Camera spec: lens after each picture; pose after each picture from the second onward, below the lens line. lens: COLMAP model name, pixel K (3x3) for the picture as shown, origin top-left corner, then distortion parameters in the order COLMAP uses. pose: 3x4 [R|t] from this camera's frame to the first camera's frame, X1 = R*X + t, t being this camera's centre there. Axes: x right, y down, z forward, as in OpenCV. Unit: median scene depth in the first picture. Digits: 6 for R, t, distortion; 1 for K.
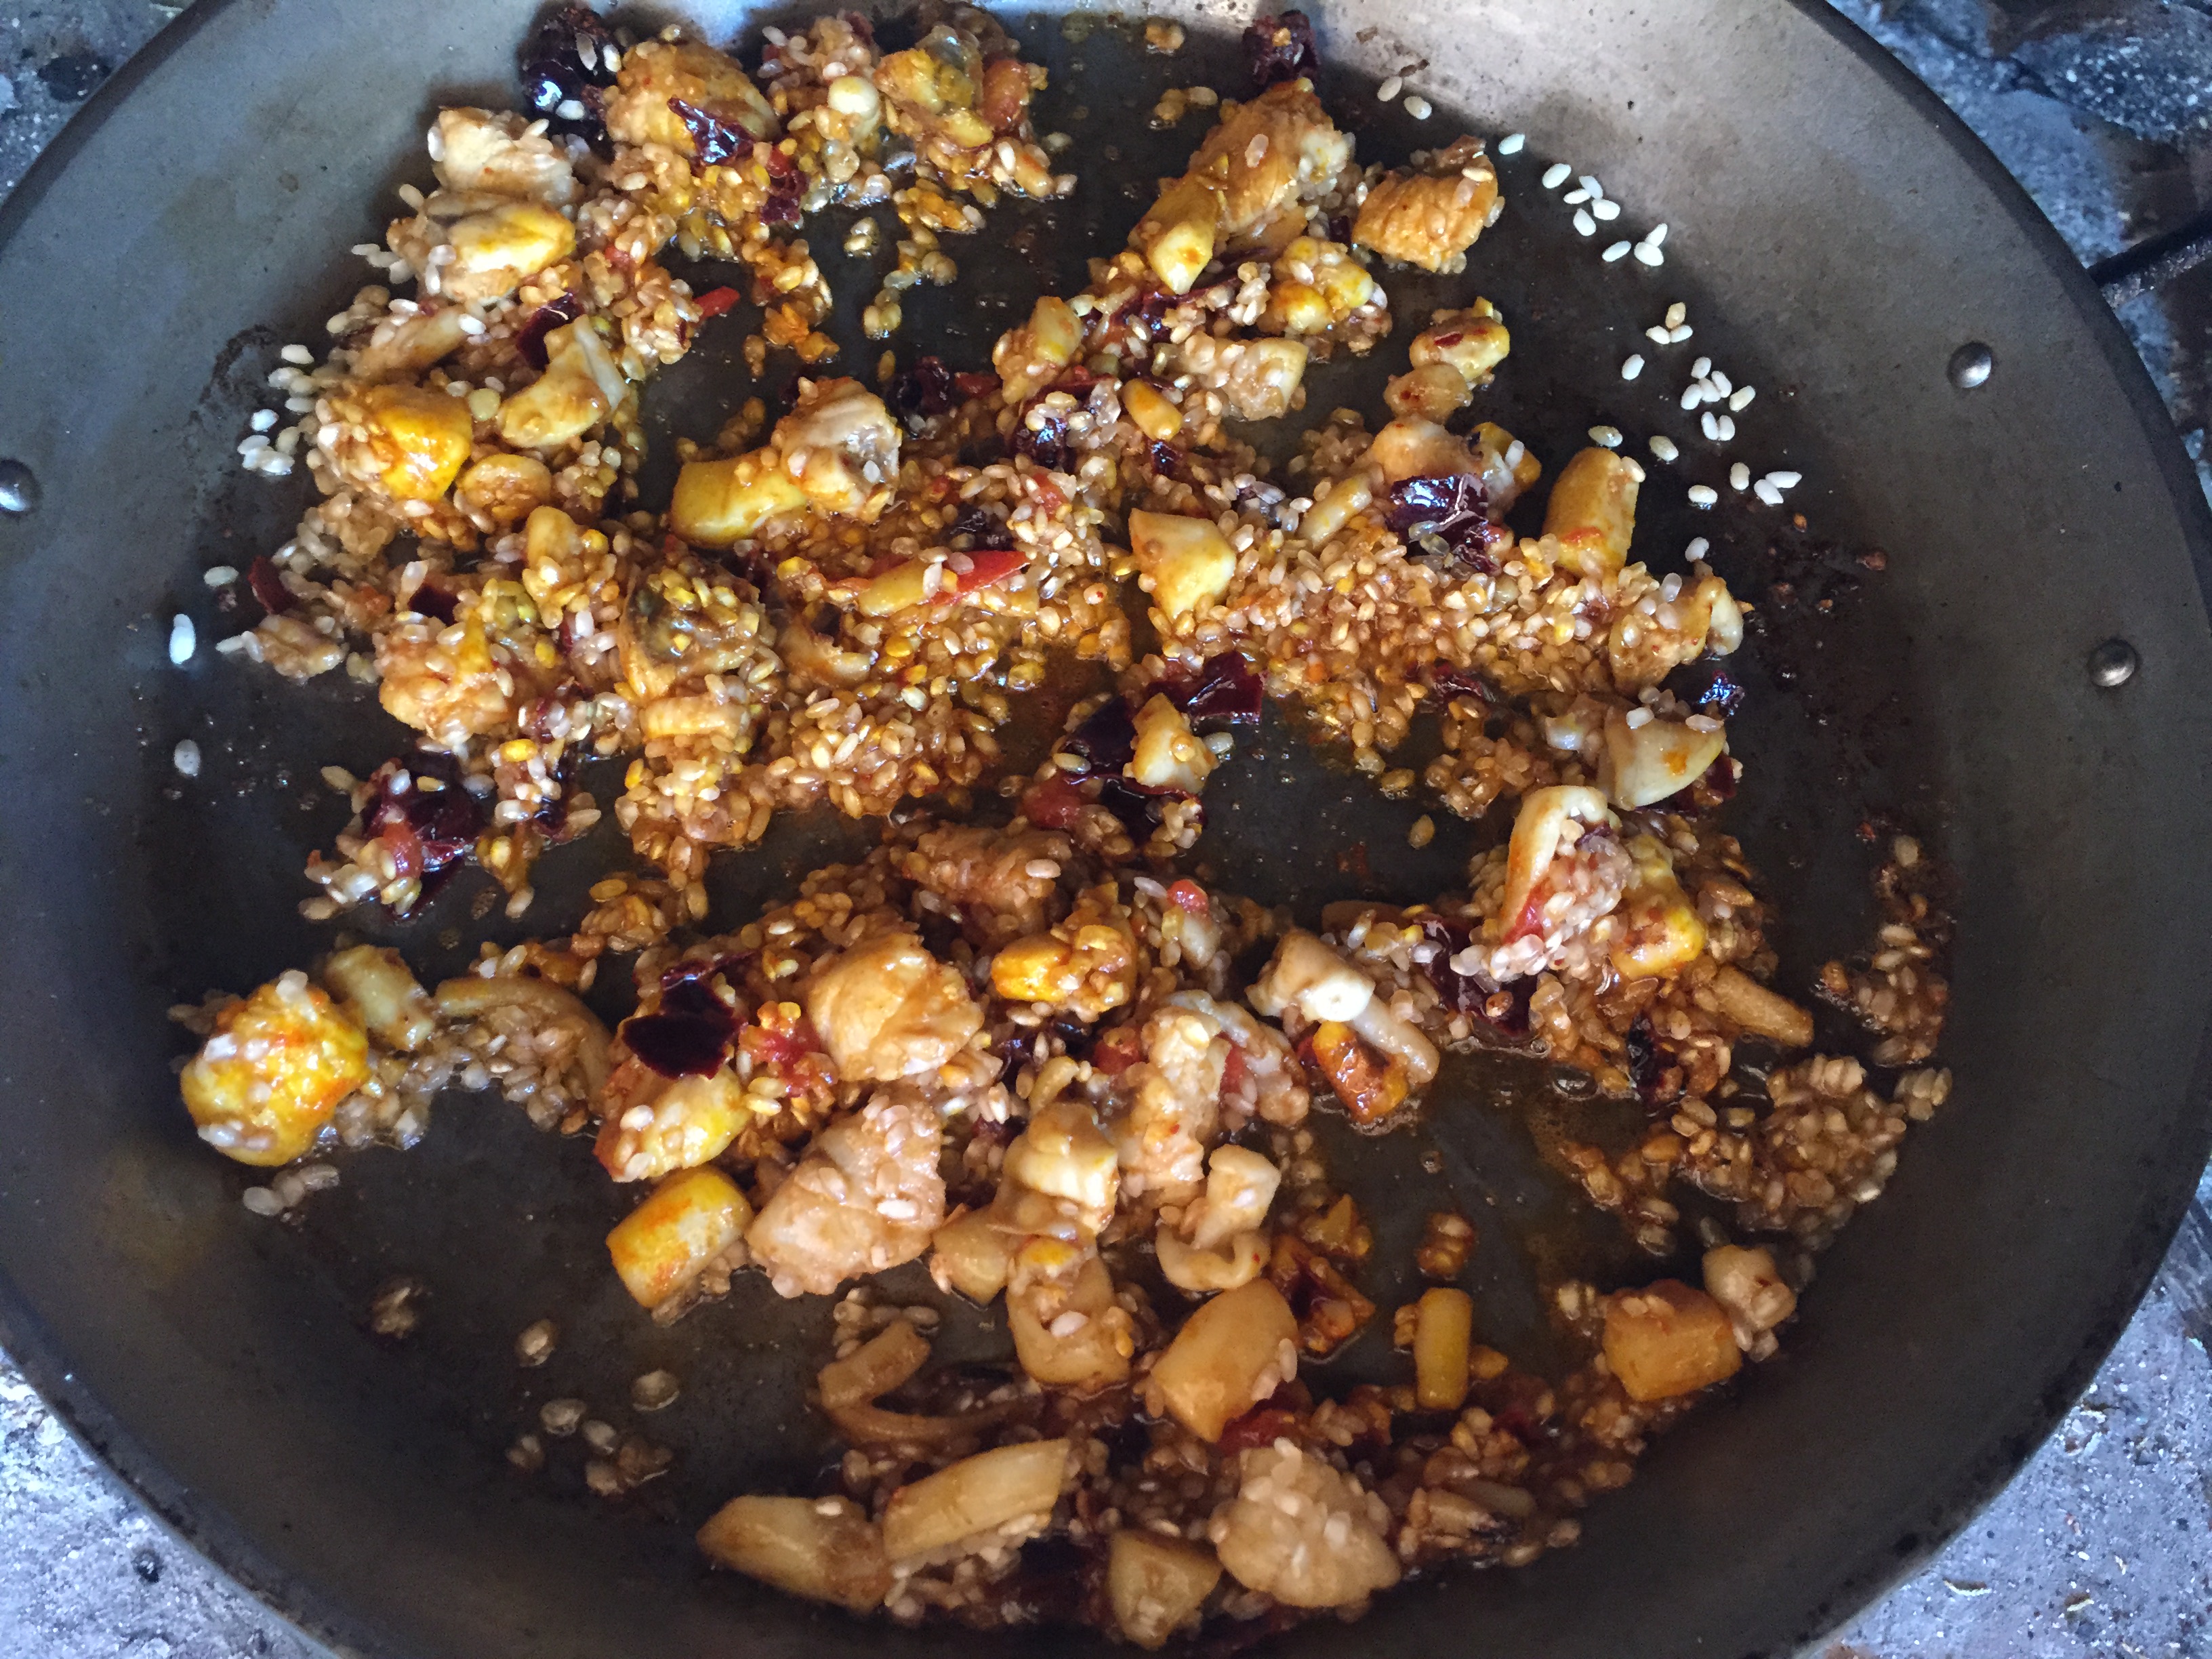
lens RADIAL K [[1958.7, 0, 1106.0], [0, 1958.7, 829.5], [0, 0, 1]] dist [0.008092, -0.054107]
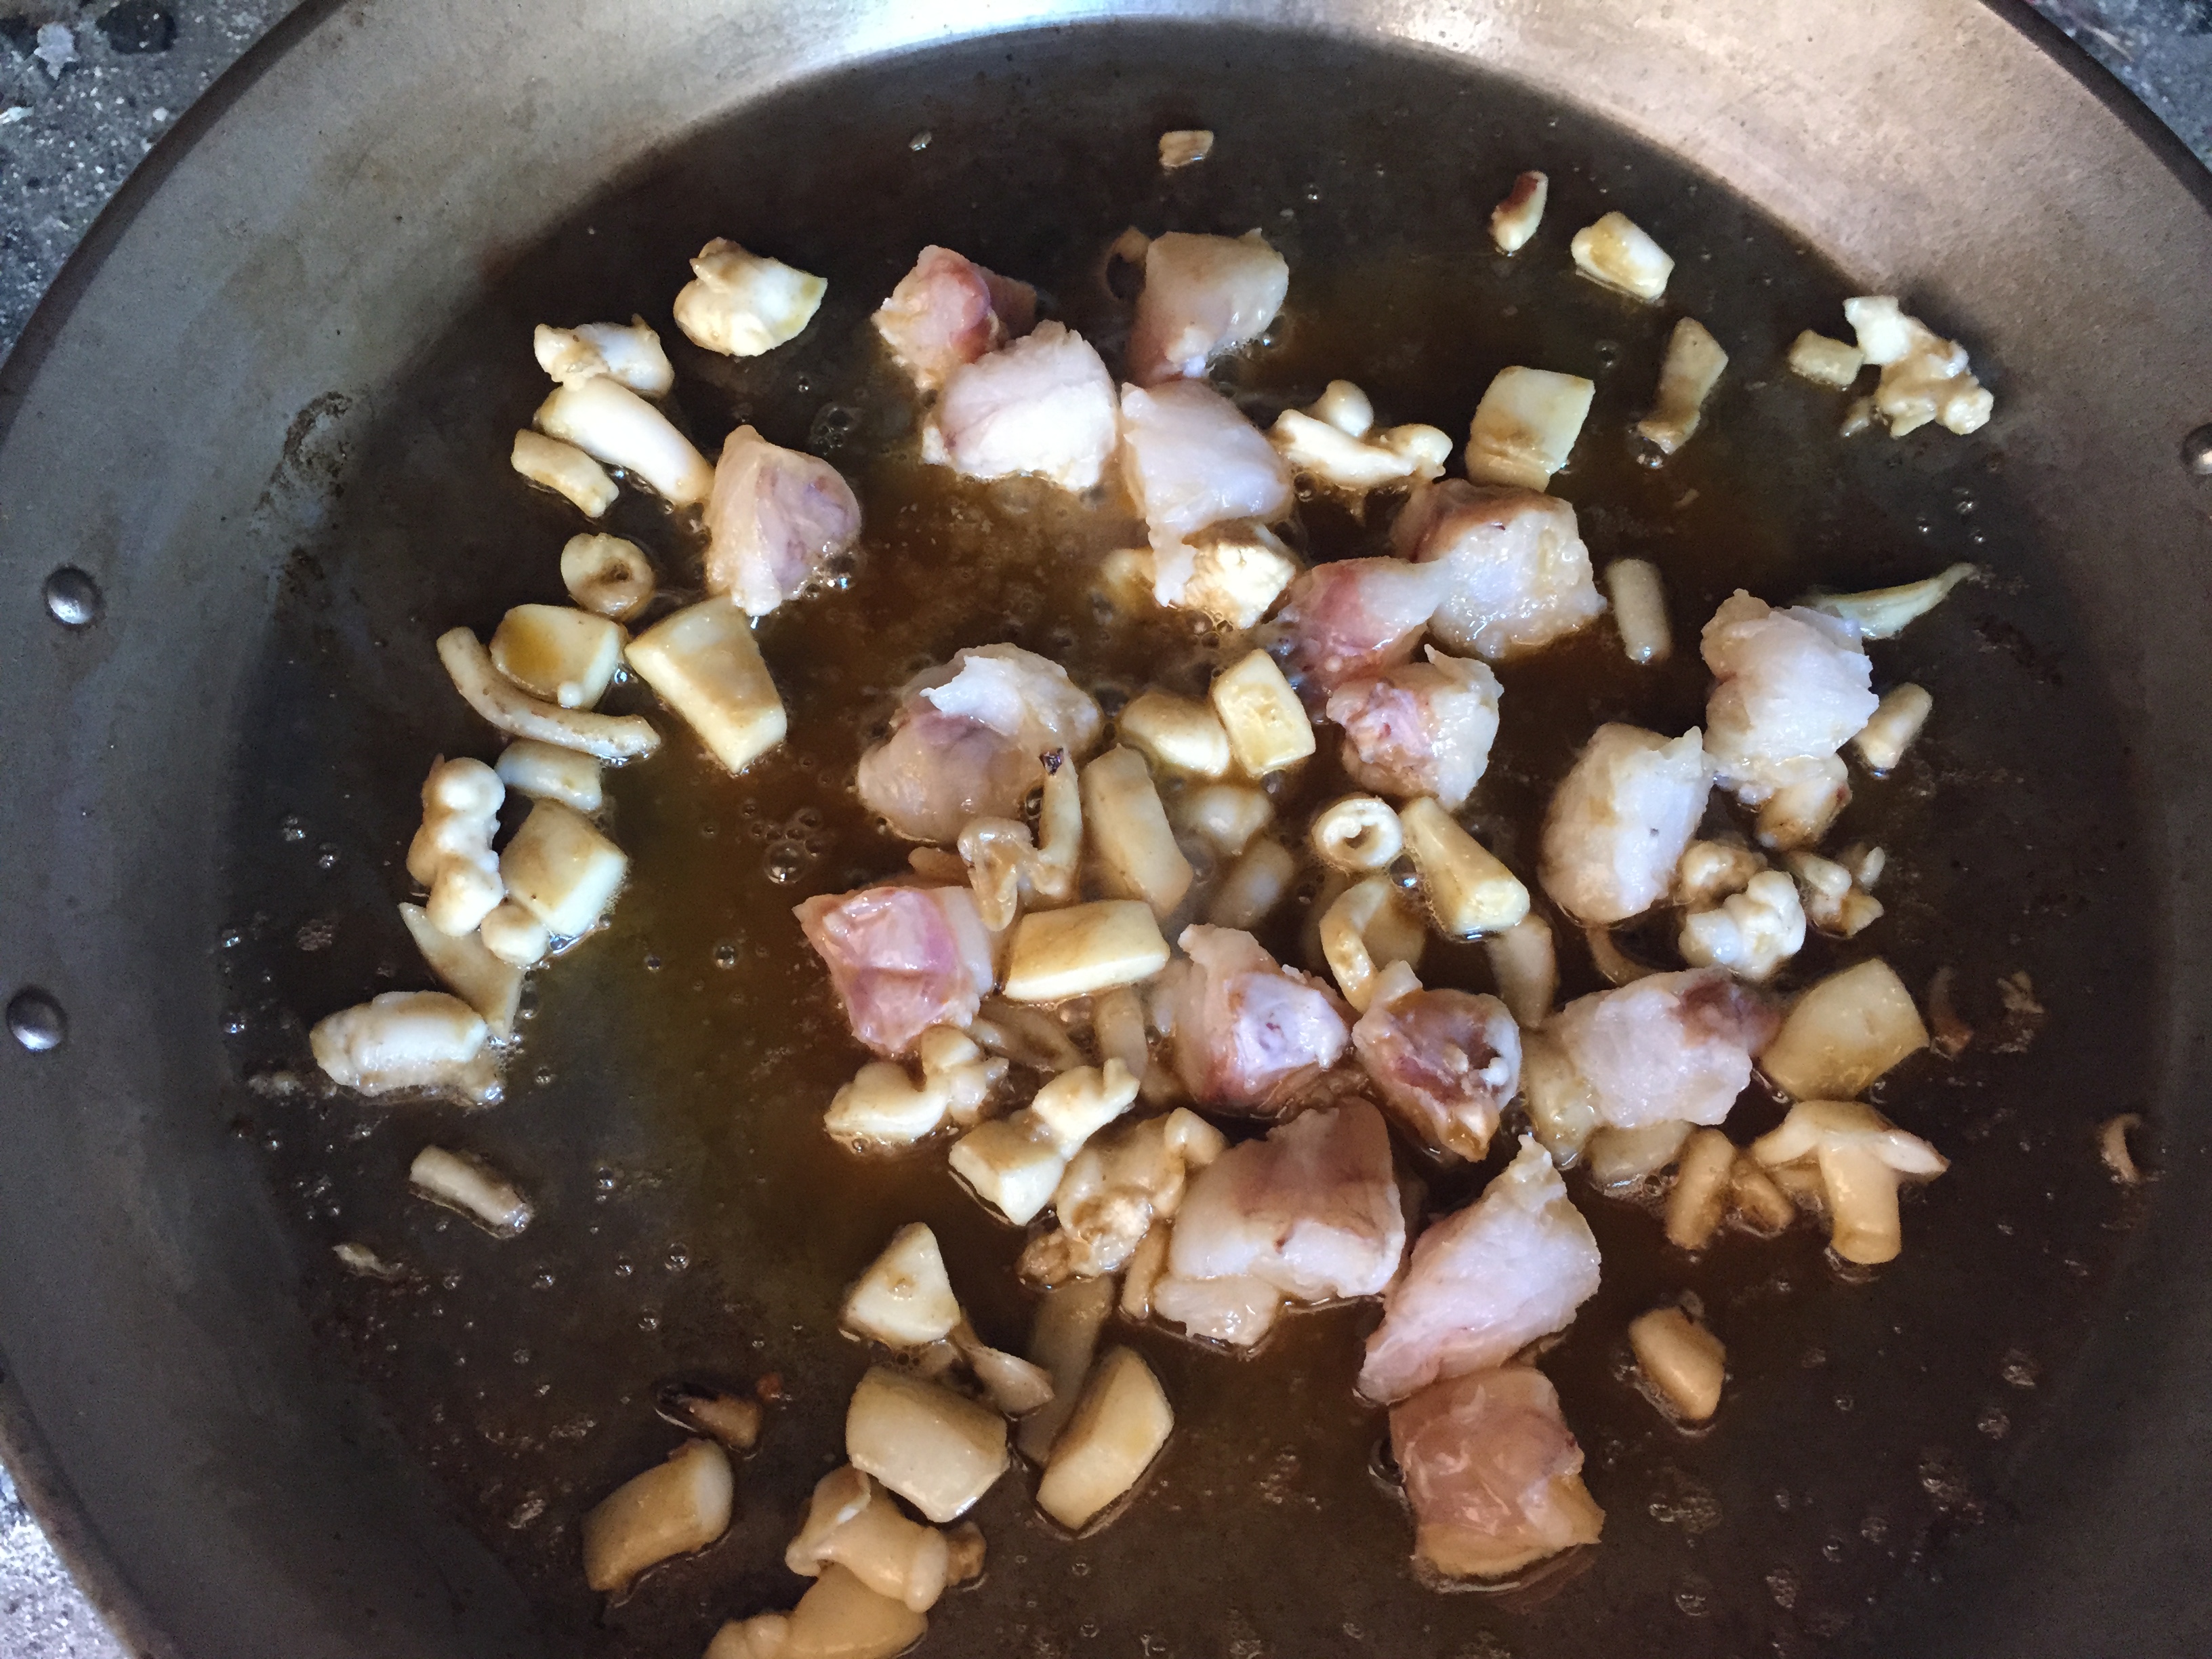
lens RADIAL K [[1969.7, 0, 1109.8], [0, 1969.7, 850.2], [0, 0, 1]] dist [-0.019143, -0.023567]
pose [[0.999311, 0.014169, -0.034317, -0.029791], [-0.011528, 0.997042, 0.075996, -0.111977], [0.035292, -0.075548, 0.996517, 0.071627]]
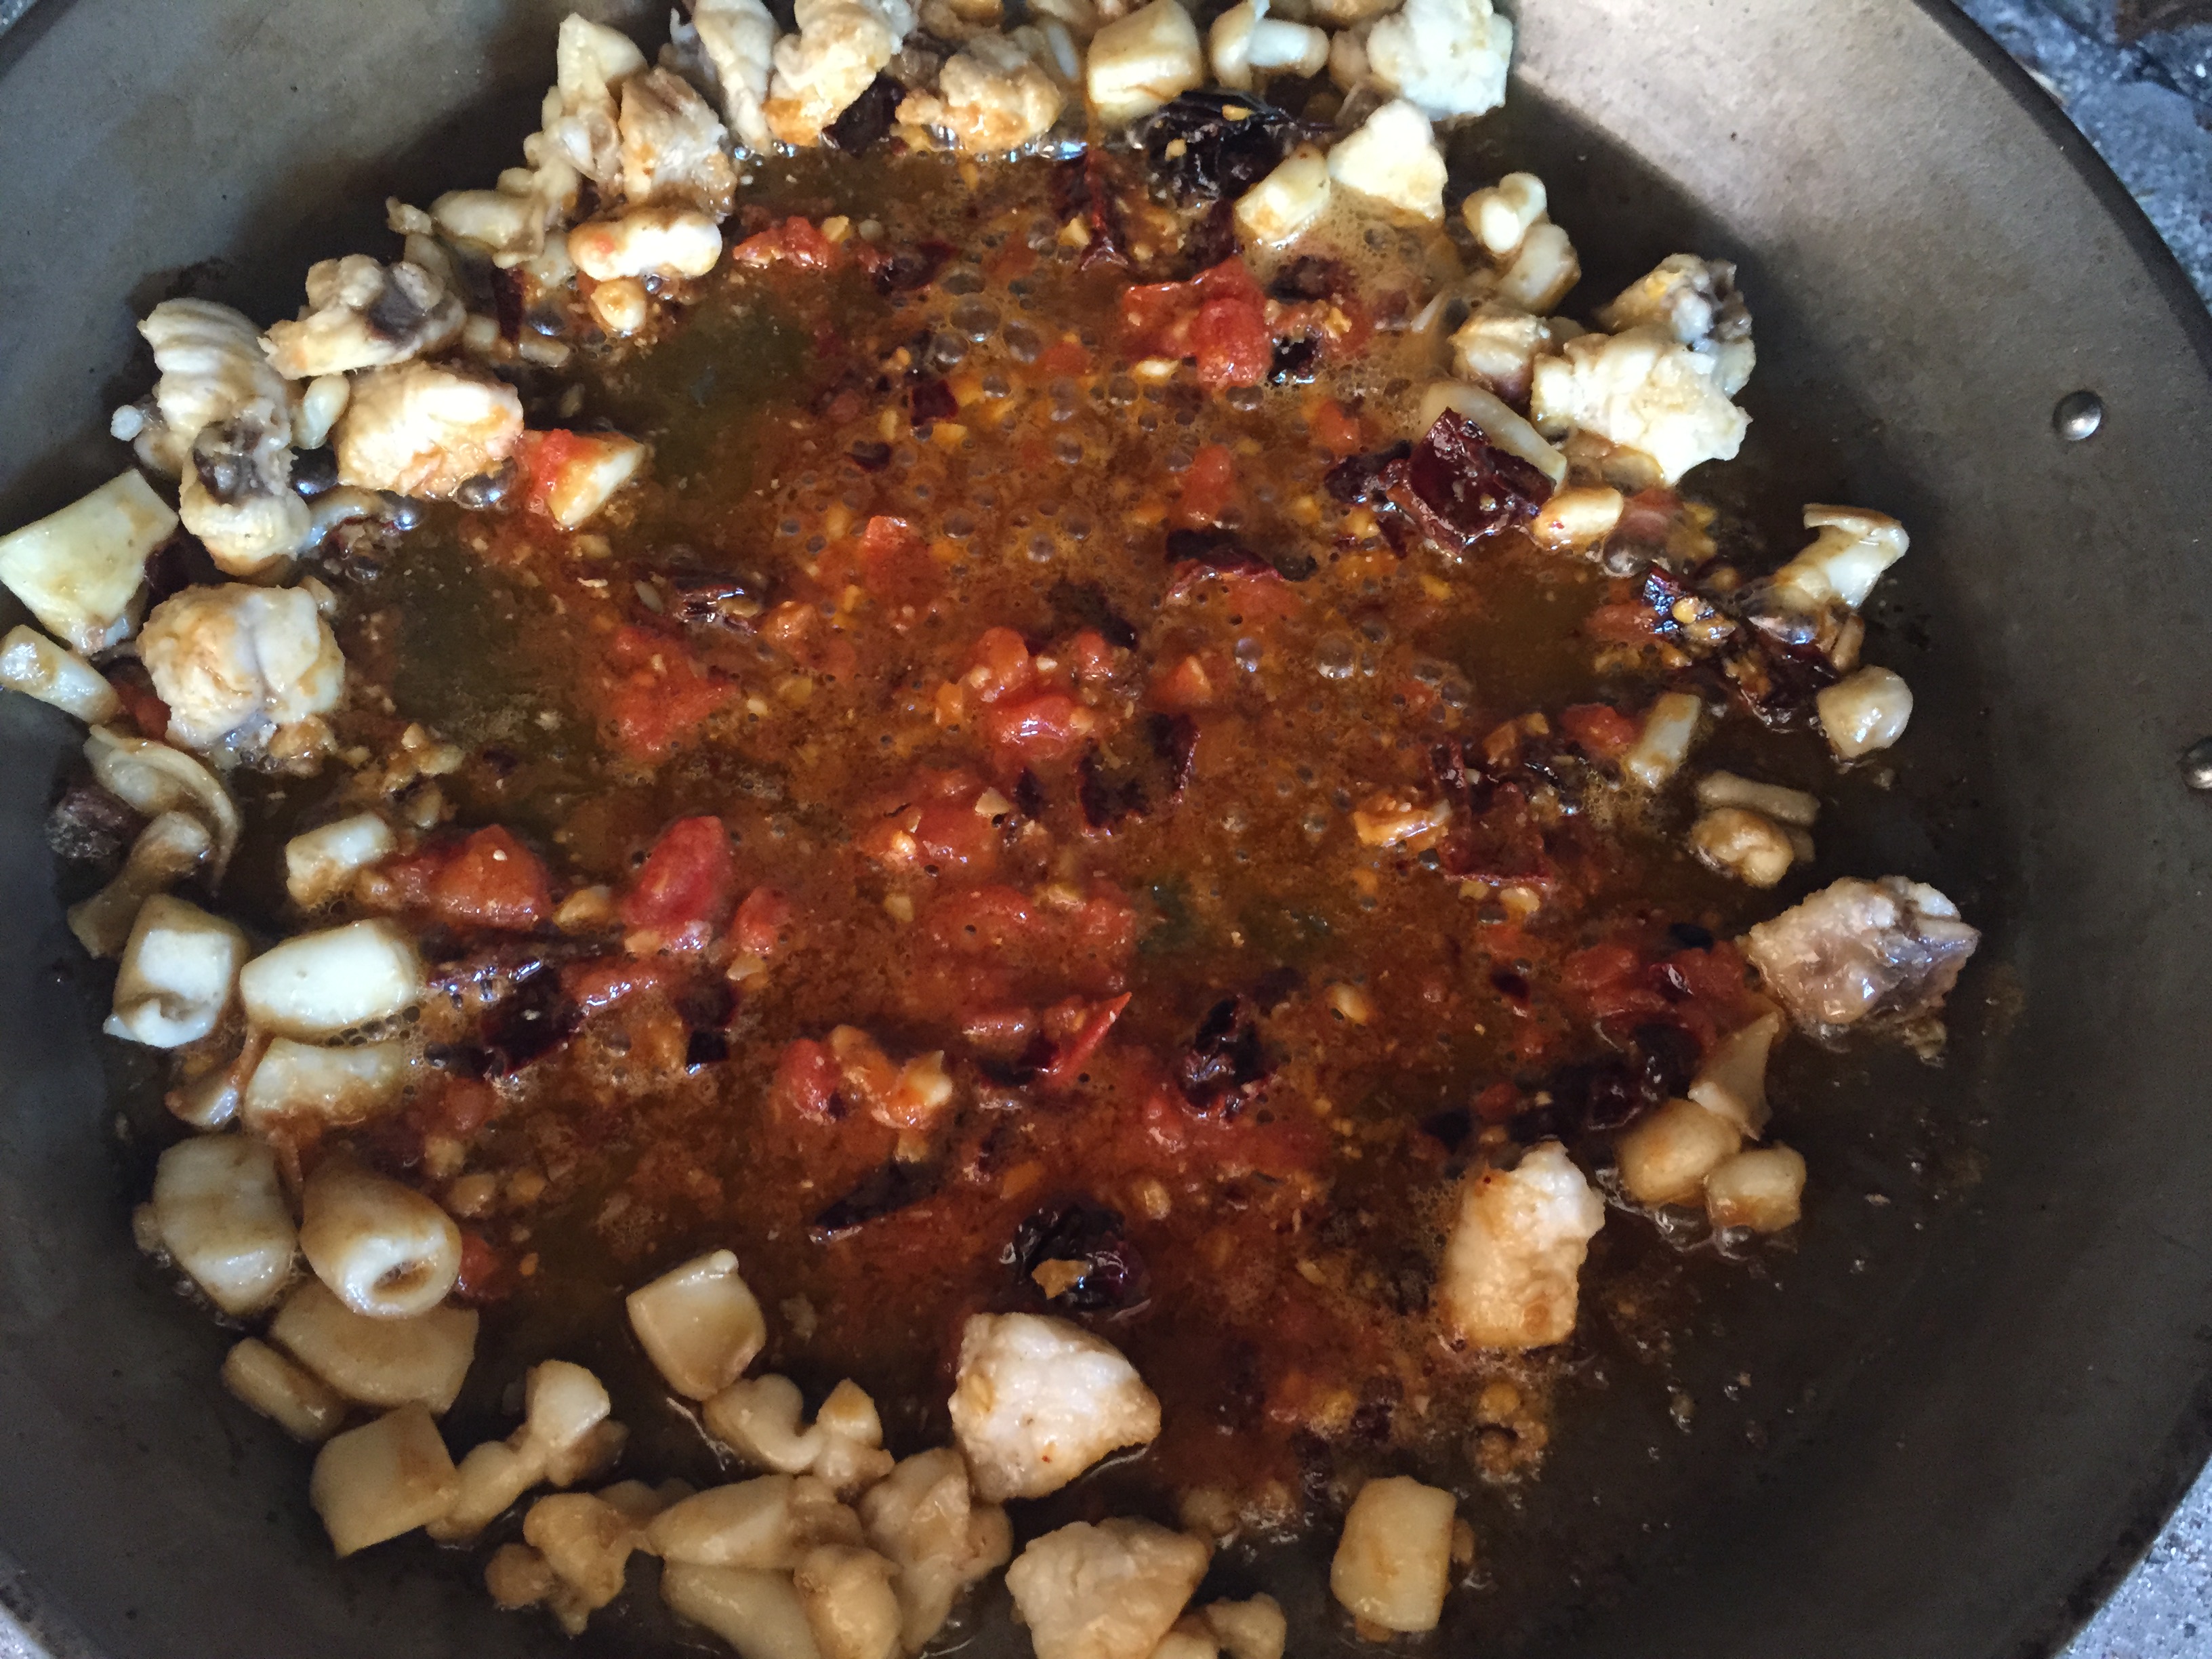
lens RADIAL K [[1964.5, 0, 1105.7], [0, 1964.5, 836.0], [0, 0, 1]] dist [0.005185, -0.050254]
pose [[0.997685, 0.065635, -0.017793, 0.019958], [-0.064803, 0.996933, 0.043884, -0.051513], [0.020619, -0.042629, 0.998878, 0.070855]]
